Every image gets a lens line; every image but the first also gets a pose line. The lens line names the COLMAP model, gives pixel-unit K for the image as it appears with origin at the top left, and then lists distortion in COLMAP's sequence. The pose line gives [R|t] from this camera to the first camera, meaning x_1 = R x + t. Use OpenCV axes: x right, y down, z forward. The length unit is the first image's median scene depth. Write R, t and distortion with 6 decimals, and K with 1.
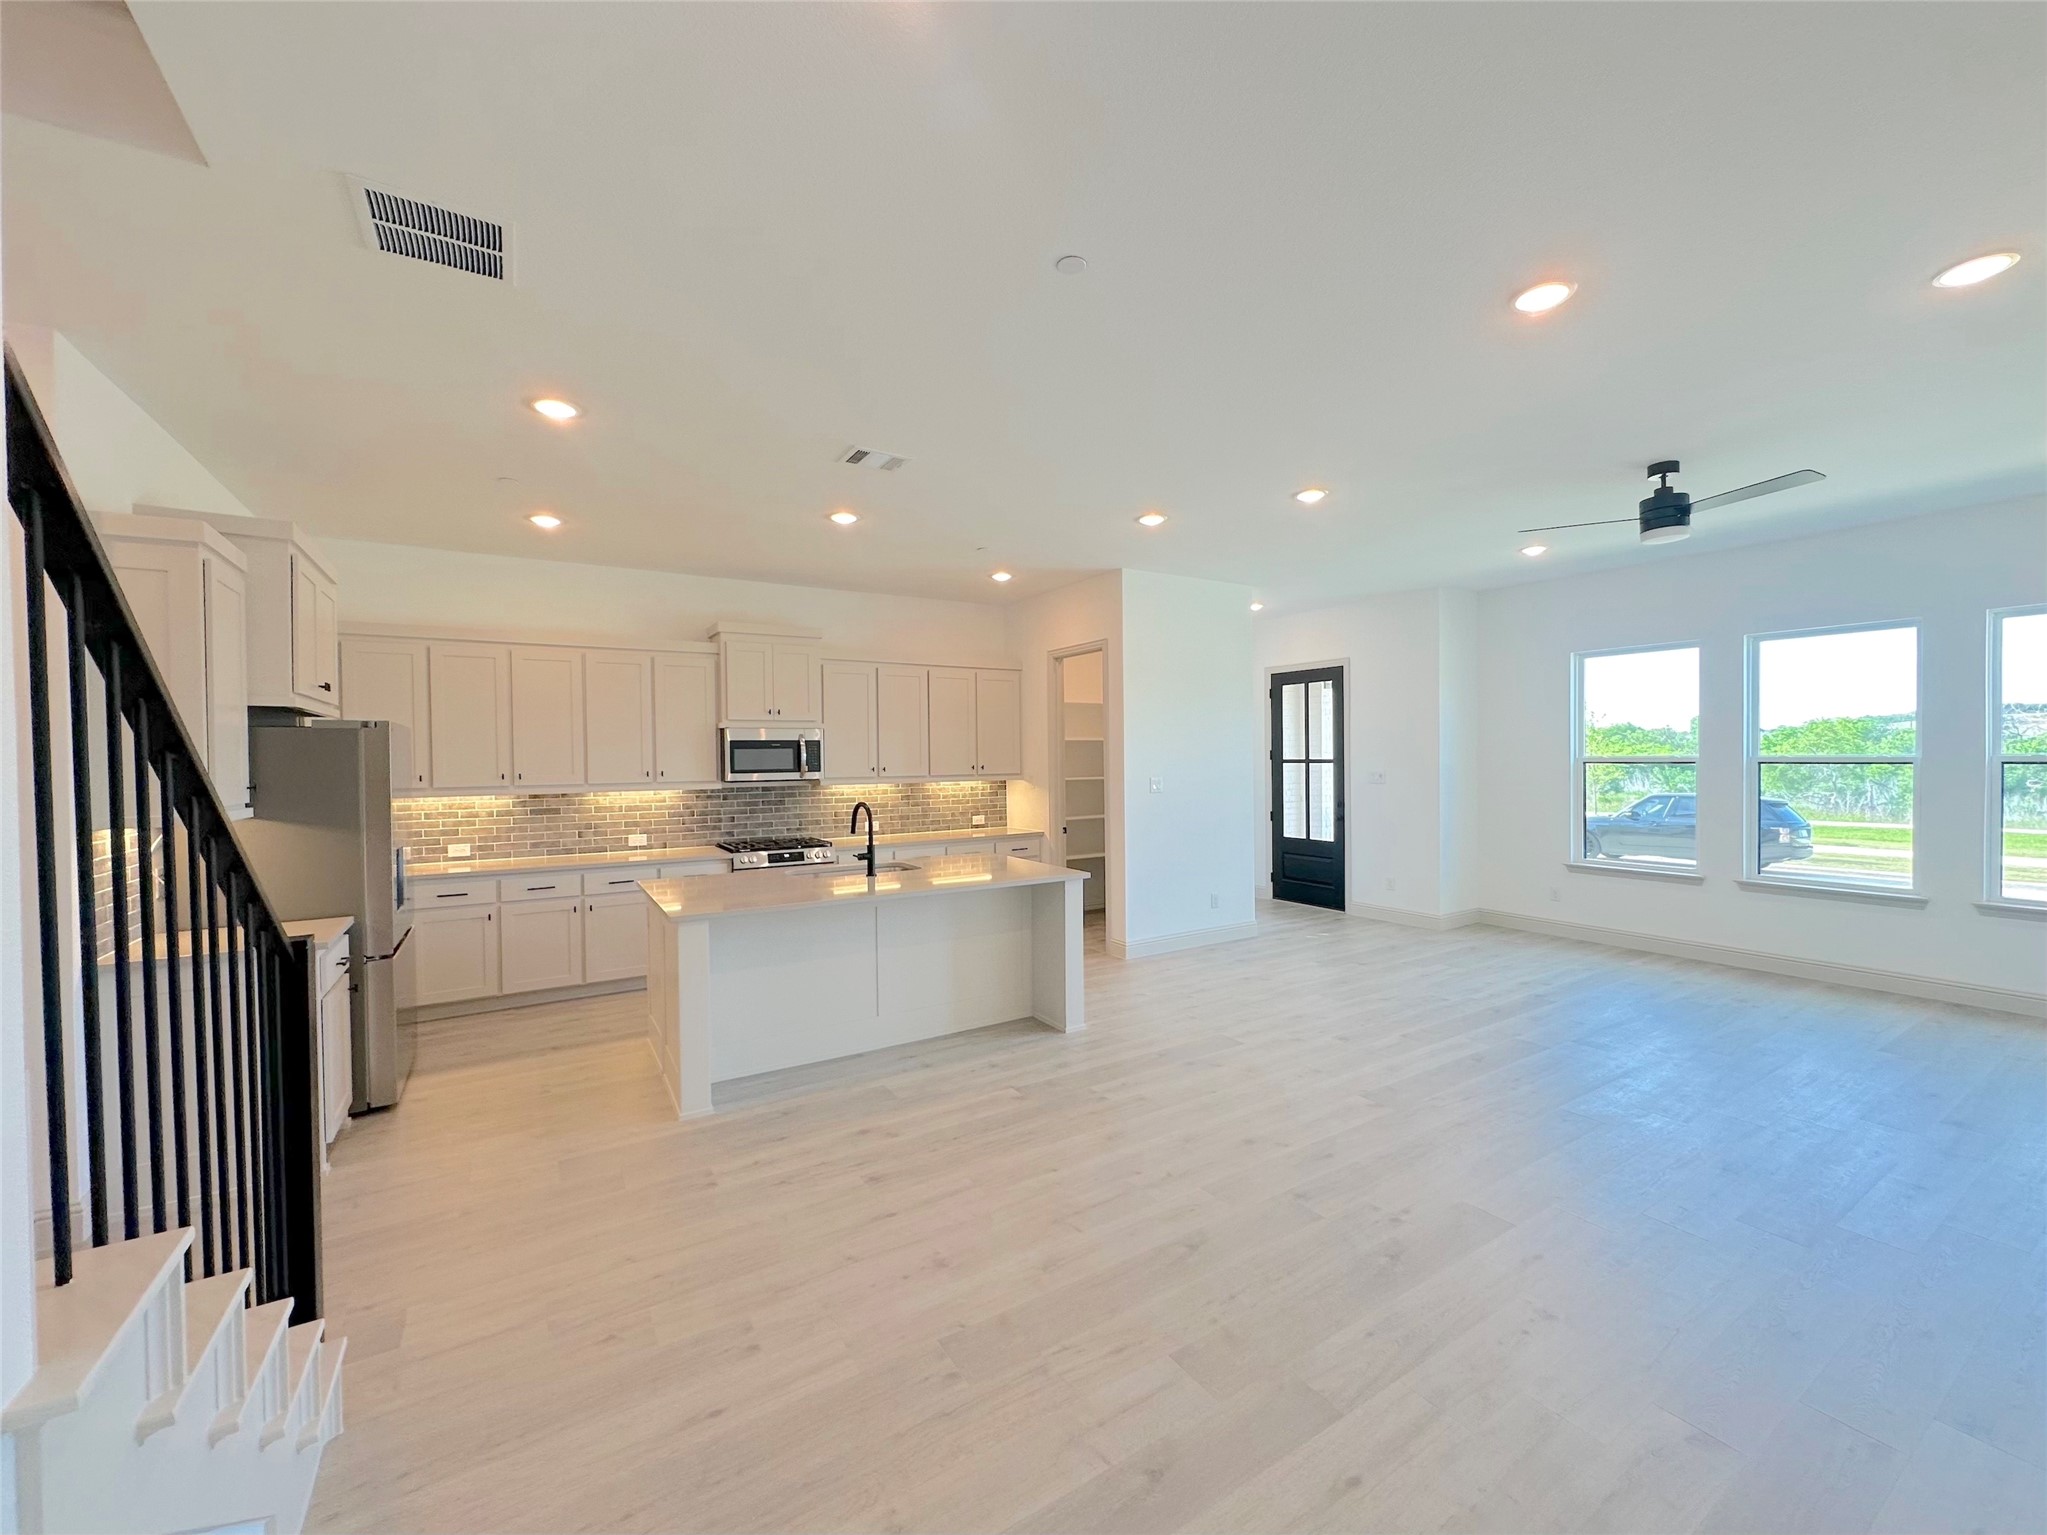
lens RADIAL K [[814.0, 0, 1023.0], [0, 814.0, 767.1], [0, 0, 1]] dist [-0.003551, 0.000807]
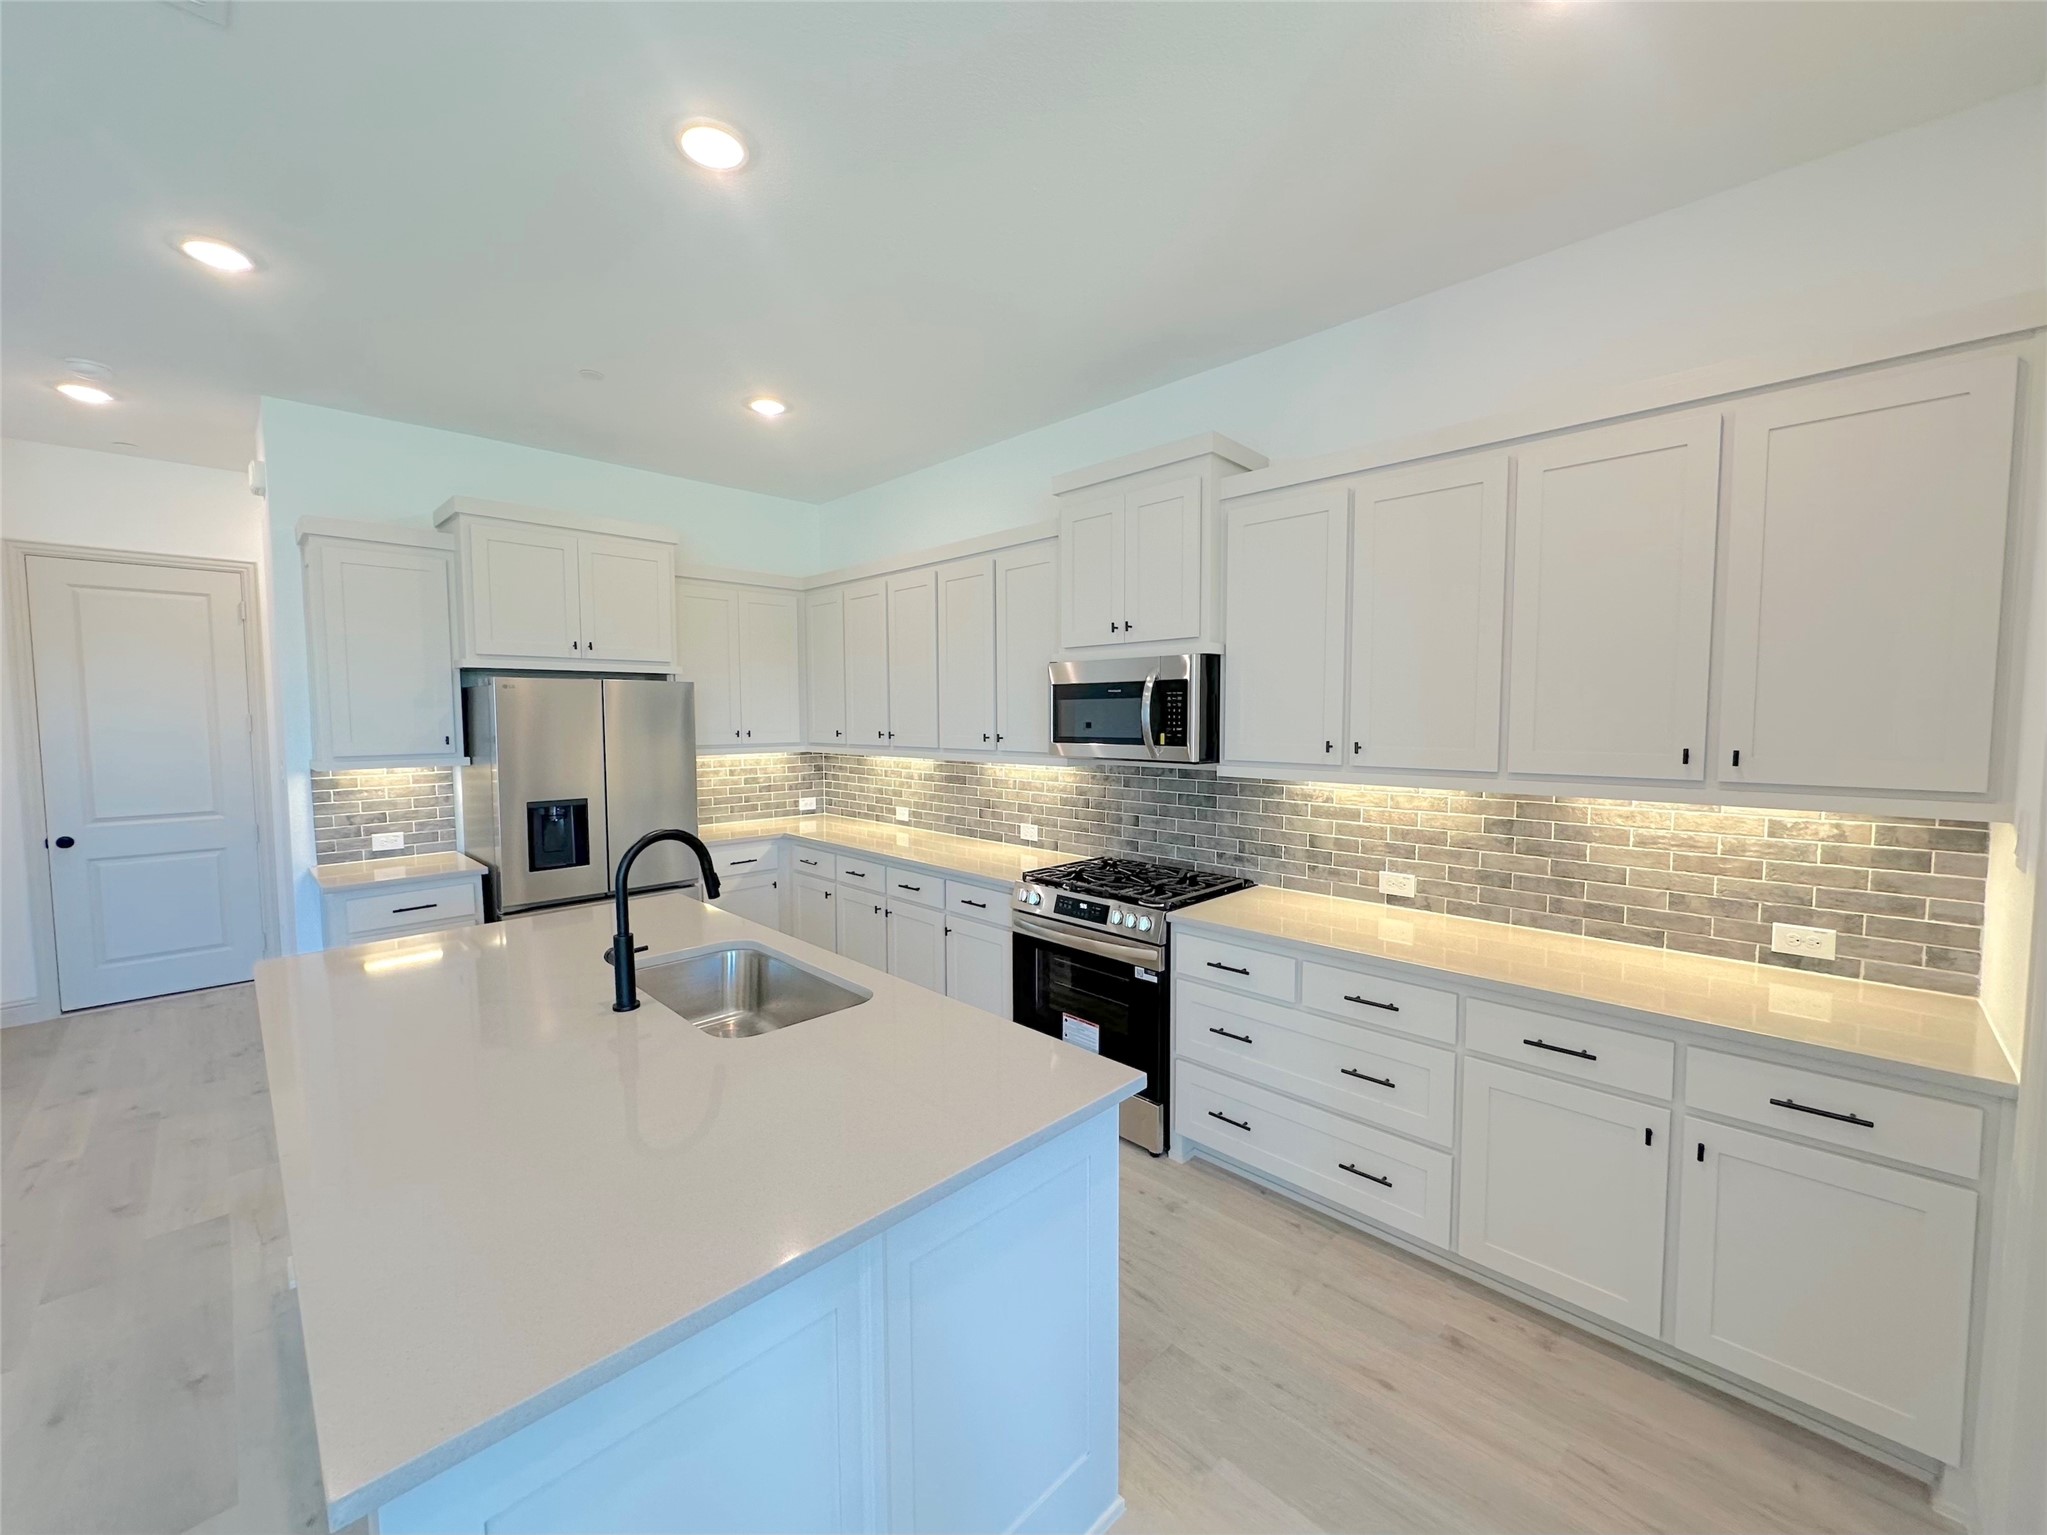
lens RADIAL K [[814.0, 0, 1023.0], [0, 814.0, 767.1], [0, 0, 1]] dist [-0.003551, 0.000807]
pose [[0.226820, 0.075956, -0.970970, 0.194188], [-0.011296, 0.997092, 0.075360, -0.017662], [0.973871, -0.006125, 0.227018, 0.840264]]
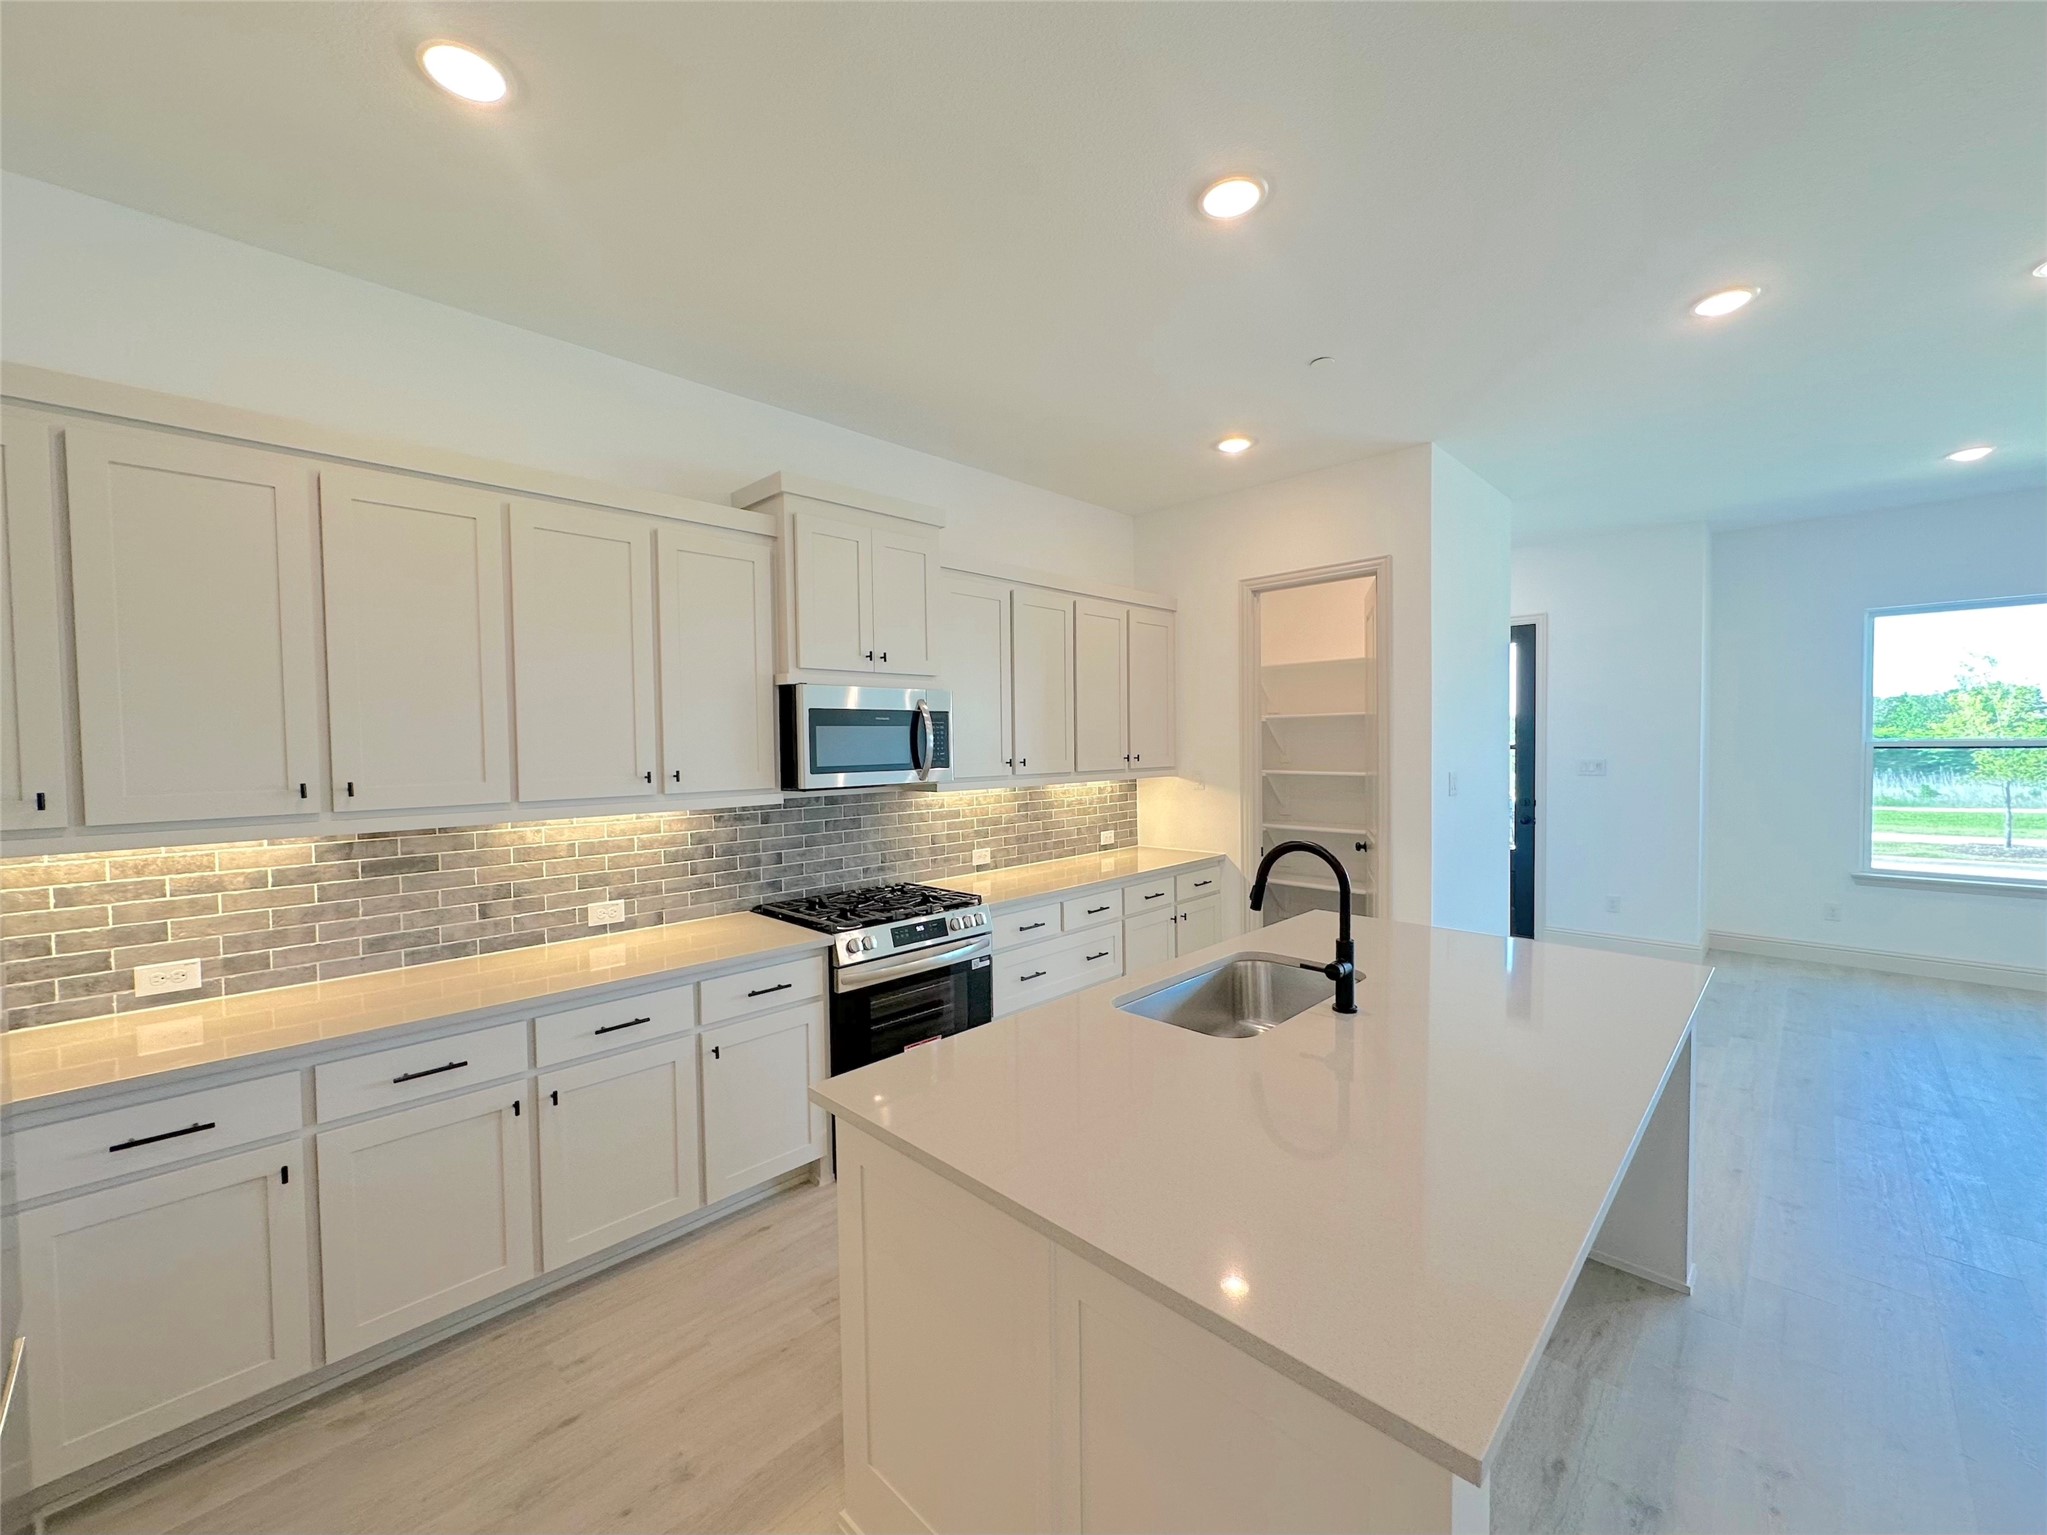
lens RADIAL K [[814.0, 0, 1023.0], [0, 814.0, 767.1], [0, 0, 1]] dist [-0.003551, 0.000807]
pose [[0.971708, -0.009617, 0.235988, -0.346666], [0.006338, 0.999873, 0.014647, -0.002873], [-0.236099, -0.012737, 0.971646, 0.471271]]
